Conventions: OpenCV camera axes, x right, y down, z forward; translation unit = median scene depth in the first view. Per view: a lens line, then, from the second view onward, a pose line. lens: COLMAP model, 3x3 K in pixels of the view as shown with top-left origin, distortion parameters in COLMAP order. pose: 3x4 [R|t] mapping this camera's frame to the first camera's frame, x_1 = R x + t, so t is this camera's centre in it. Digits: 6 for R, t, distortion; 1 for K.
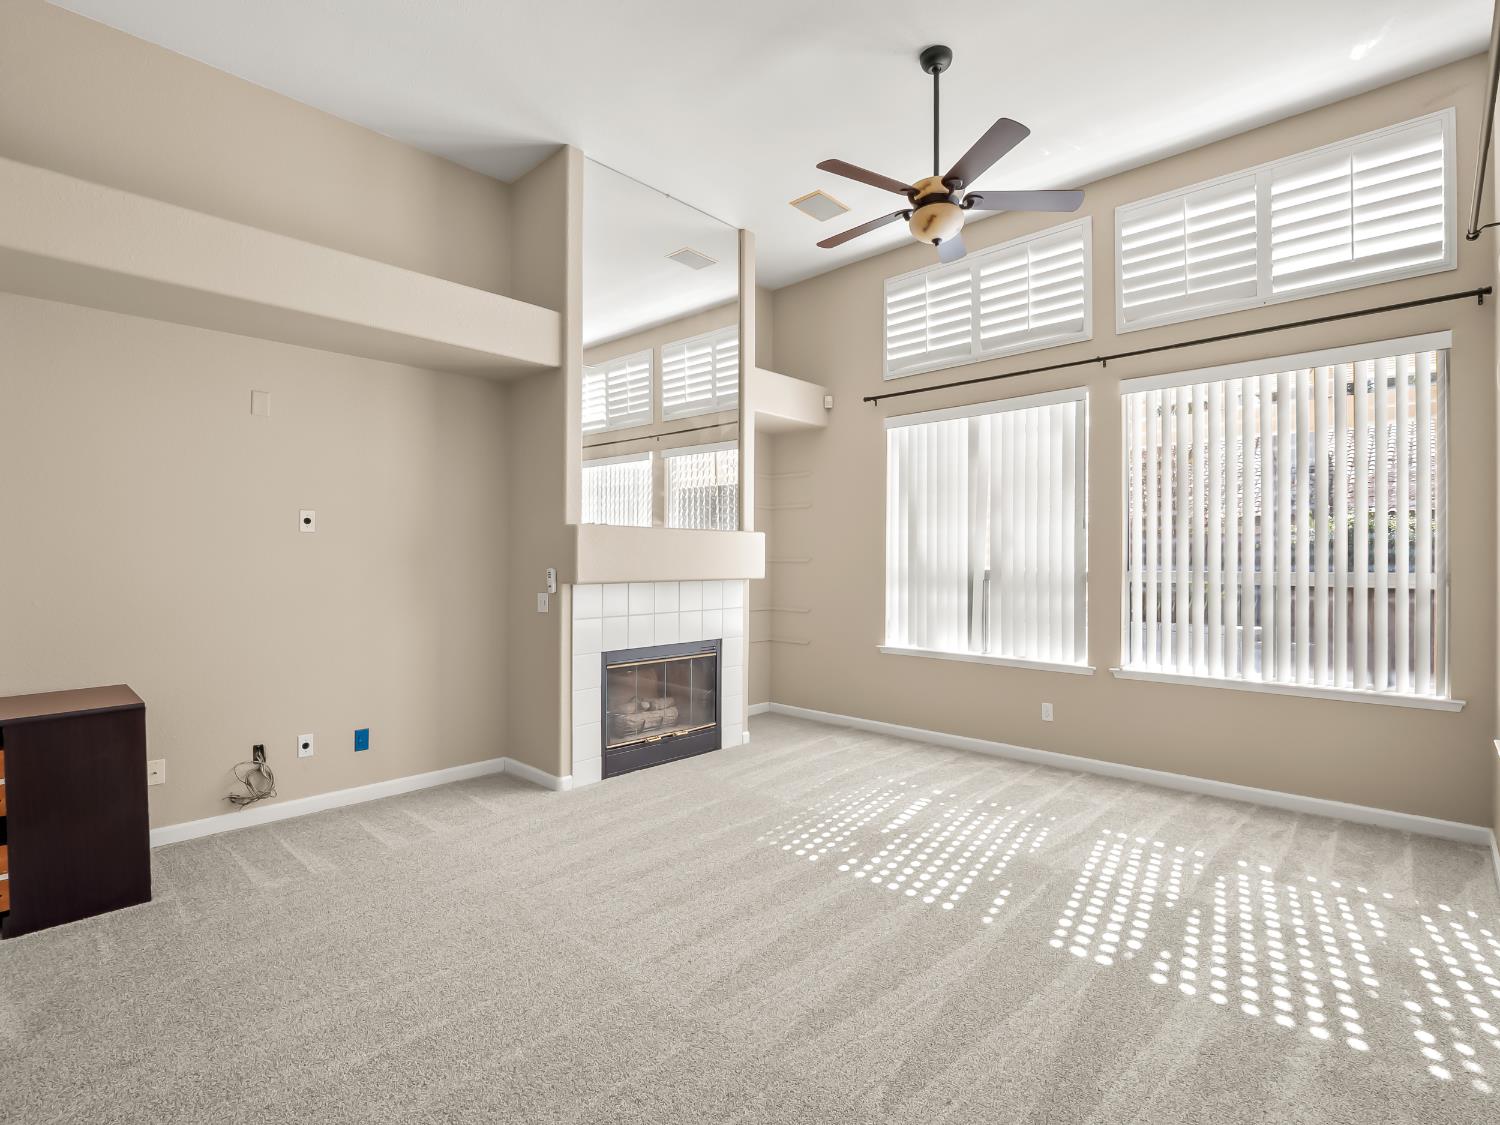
lens RADIAL K [[740.2, 0, 751.9], [0, 740.2, 562.6], [0, 0, 1]] dist [-0.015722, -0.001227]
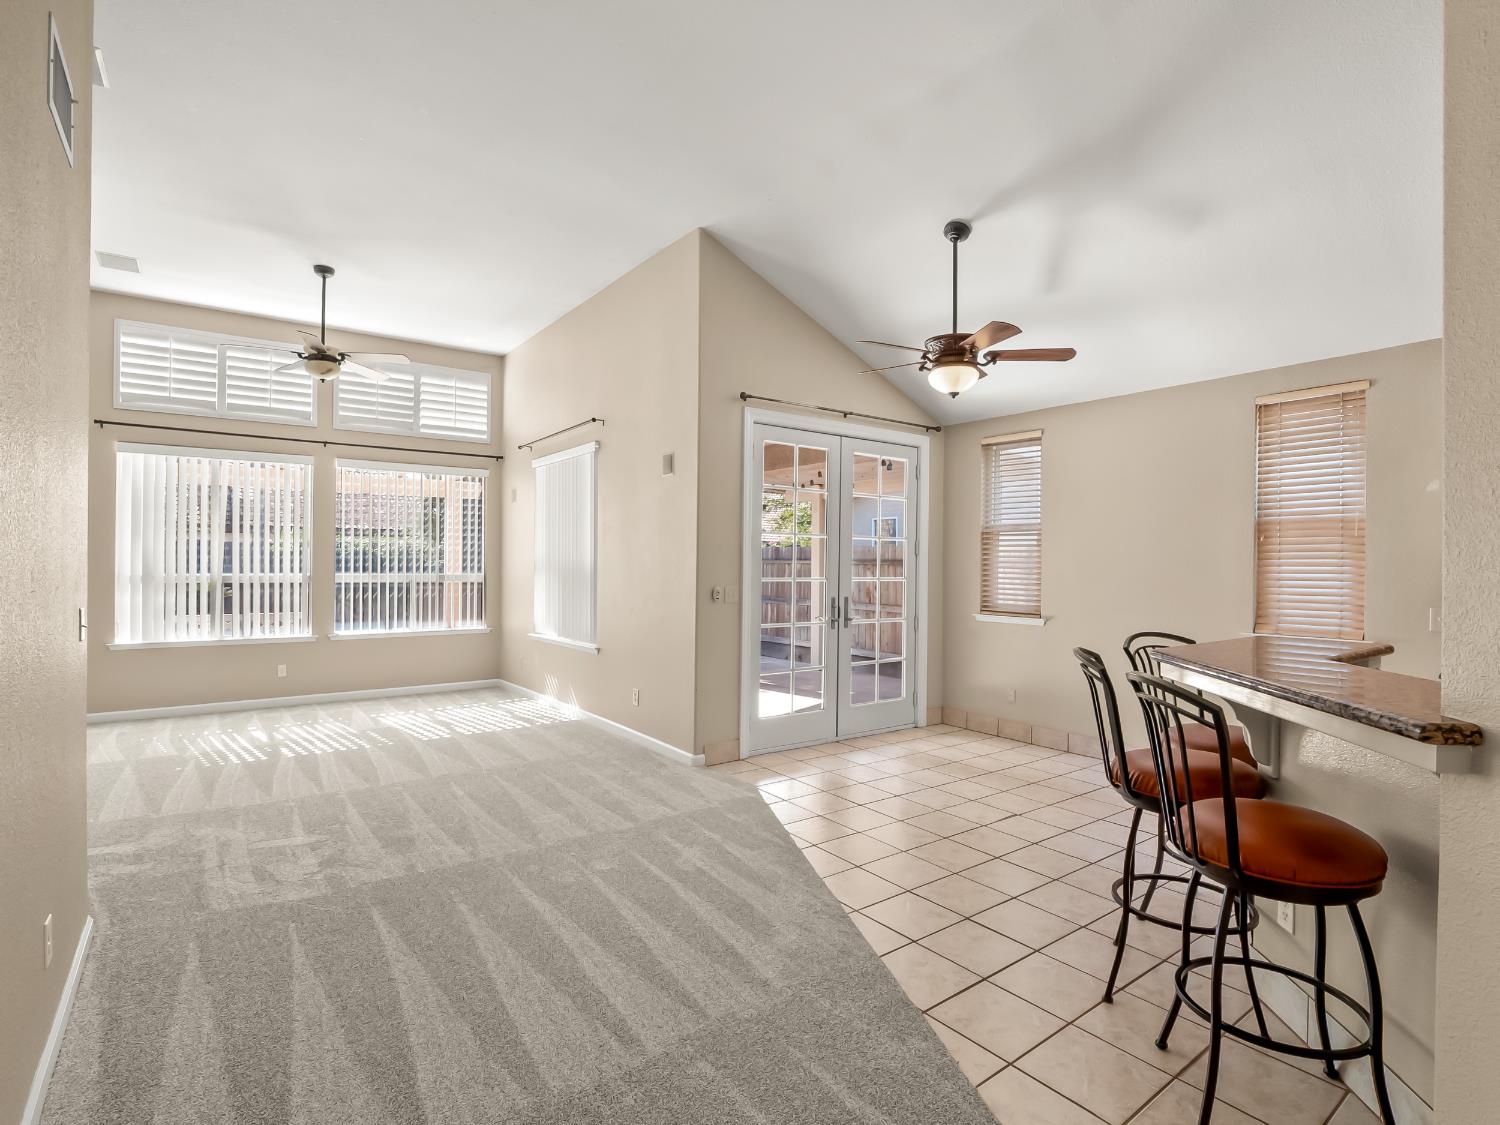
lens RADIAL K [[745.9, 0, 753.7], [0, 745.9, 564.7], [0, 0, 1]] dist [-0.010899, -0.000221]
pose [[0.179798, 0.000315, 0.983703, -0.933775], [-0.002887, 0.999996, 0.000208, -0.012942], [-0.983699, -0.002877, 0.179798, -0.203806]]
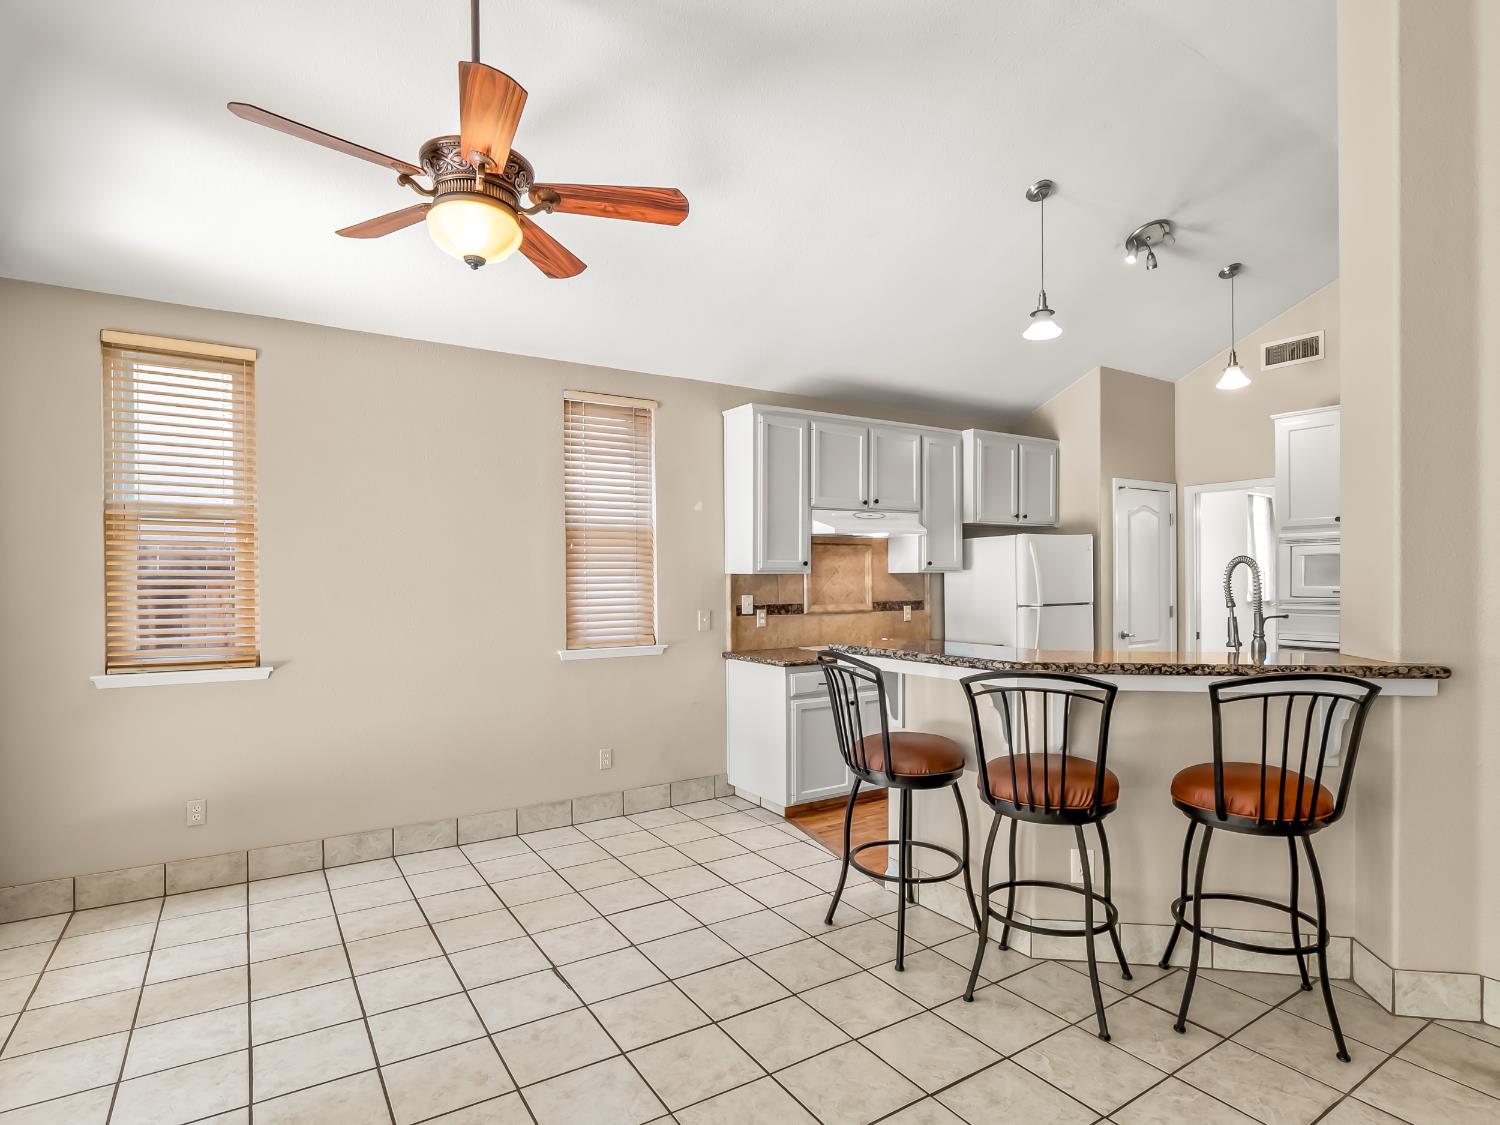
lens RADIAL K [[793.0, 0, 751.7], [0, 793.0, 586.8], [0, 0, 1]] dist [0.004328, -0.012721]
pose [[-0.969400, 0.002274, 0.245476, -0.278269], [0.006223, 0.999863, 0.015312, -0.013165], [-0.245408, 0.016371, -0.969282, 0.200932]]
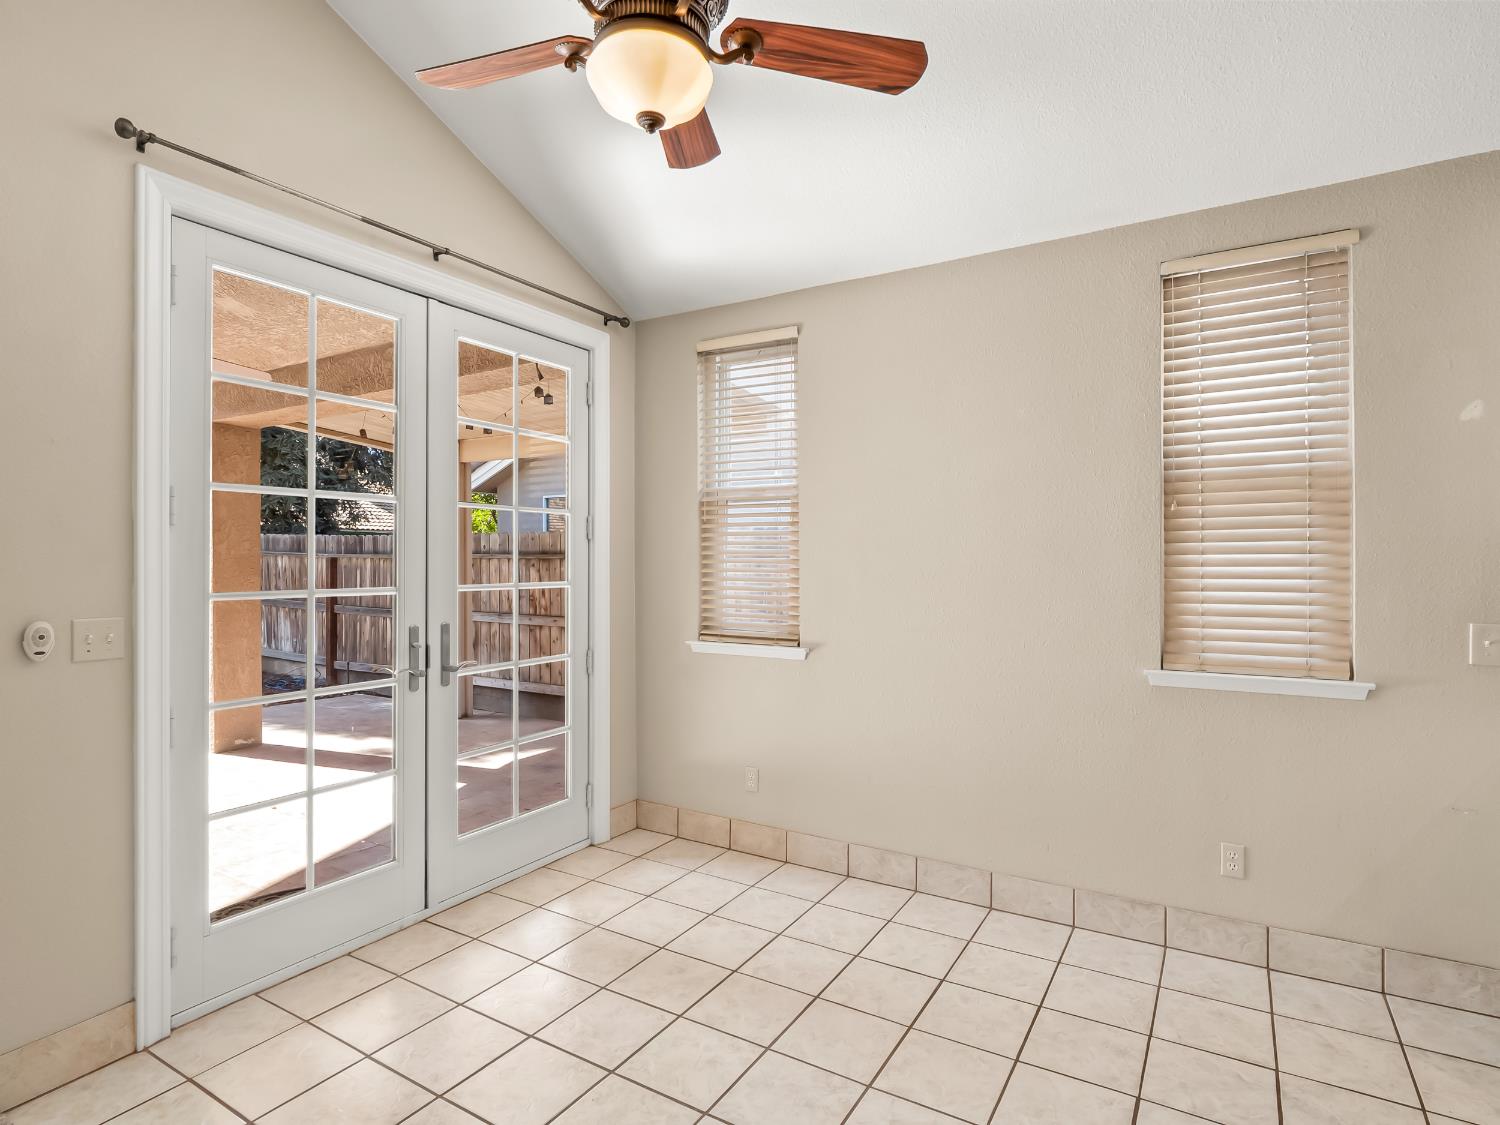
lens RADIAL K [[788.3, 0, 755.5], [0, 788.3, 562.1], [0, 0, 1]] dist [-0.001269, -0.001313]
pose [[-0.211987, -0.002497, 0.977269, -0.355861], [0.007682, 0.999962, 0.004221, -0.011452], [-0.977242, 0.008402, -0.211959, -0.247978]]
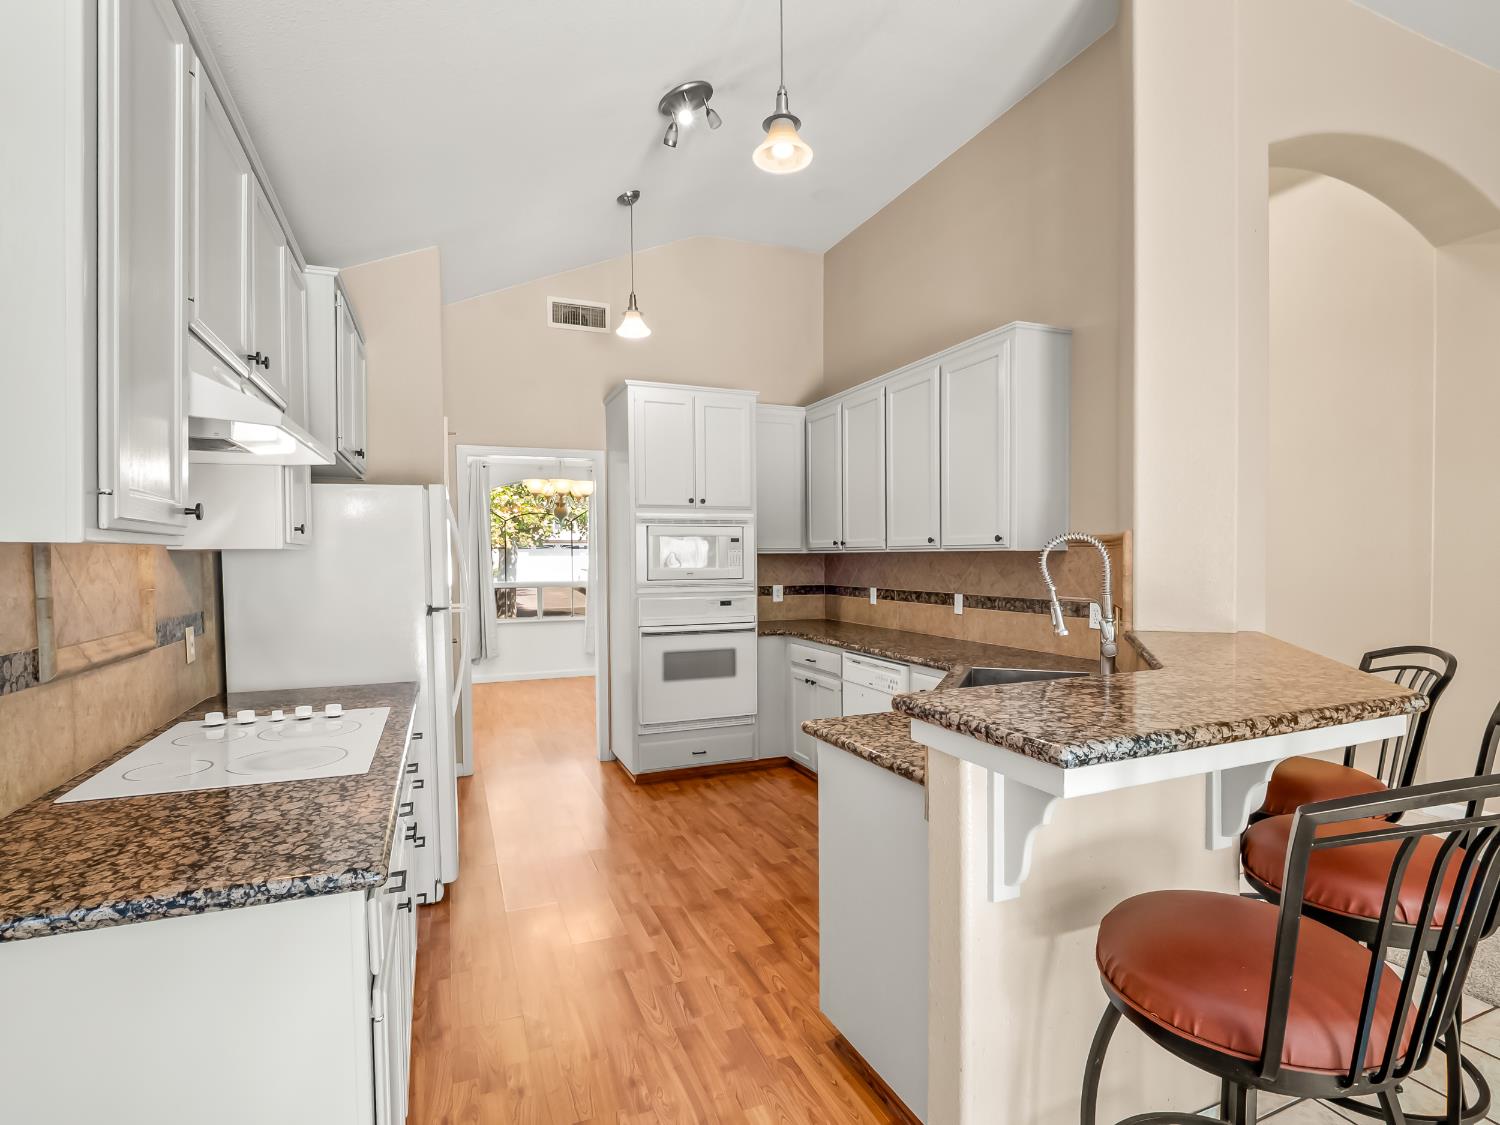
lens RADIAL K [[751.2, 0, 766.6], [0, 751.2, 571.5], [0, 0, 1]] dist [-0.000510, -0.000029]
pose [[-0.399386, 0.019949, -0.916566, 0.100229], [0.002074, 0.999780, 0.020857, -0.009705], [0.916780, 0.006429, -0.399340, -0.539670]]
